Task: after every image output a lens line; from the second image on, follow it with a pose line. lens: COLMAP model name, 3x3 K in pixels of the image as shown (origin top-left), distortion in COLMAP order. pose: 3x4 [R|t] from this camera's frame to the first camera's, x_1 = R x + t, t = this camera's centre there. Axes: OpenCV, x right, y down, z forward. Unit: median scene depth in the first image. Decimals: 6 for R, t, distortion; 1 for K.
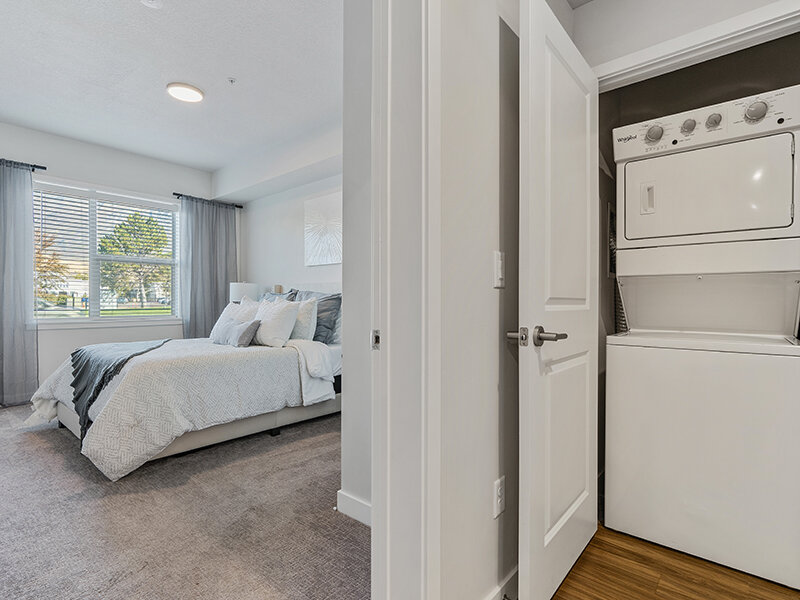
lens RADIAL K [[412.3, 0, 398.9], [0, 412.3, 303.0], [0, 0, 1]] dist [-0.018015, 0.000755]
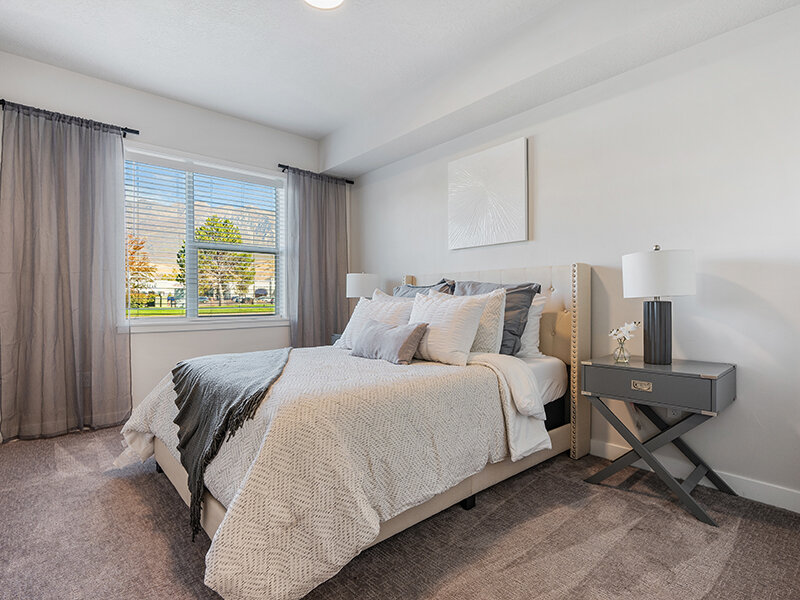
lens RADIAL K [[412.0, 0, 389.3], [0, 412.0, 299.9], [0, 0, 1]] dist [-0.017674, 0.000003]
pose [[0.986662, -0.004689, -0.162714, -0.263066], [0.004478, 0.999989, -0.001663, 0.003802], [0.162719, 0.000912, 0.986672, 0.299110]]
